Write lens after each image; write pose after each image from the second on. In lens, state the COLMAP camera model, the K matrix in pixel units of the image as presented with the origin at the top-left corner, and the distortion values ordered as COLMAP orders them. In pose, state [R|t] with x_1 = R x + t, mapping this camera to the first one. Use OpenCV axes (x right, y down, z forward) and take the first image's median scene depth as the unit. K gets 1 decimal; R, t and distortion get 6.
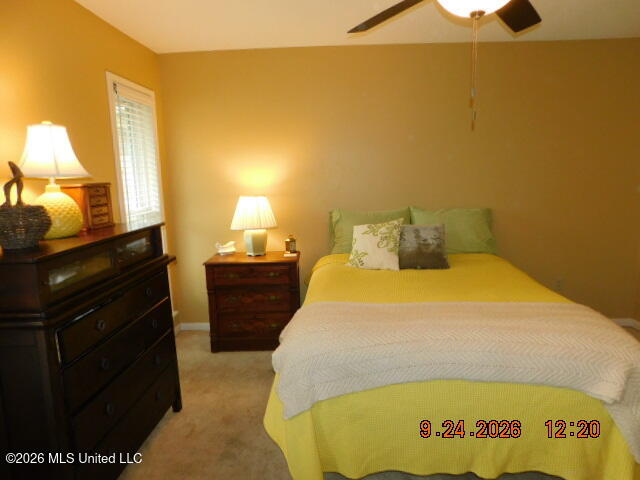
lens RADIAL K [[421.9, 0, 322.1], [0, 421.9, 243.1], [0, 0, 1]] dist [-0.031364, 0.002261]
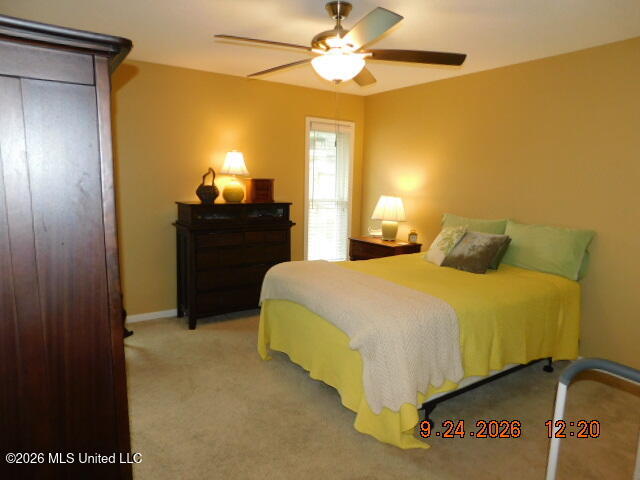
lens RADIAL K [[421.9, 0, 322.1], [0, 421.9, 243.1], [0, 0, 1]] dist [-0.031364, 0.002261]
pose [[0.583261, 0.168408, -0.794636, 0.836038], [-0.177406, 0.981065, 0.077703, -0.028705], [0.792675, 0.095652, 0.602093, 0.020652]]
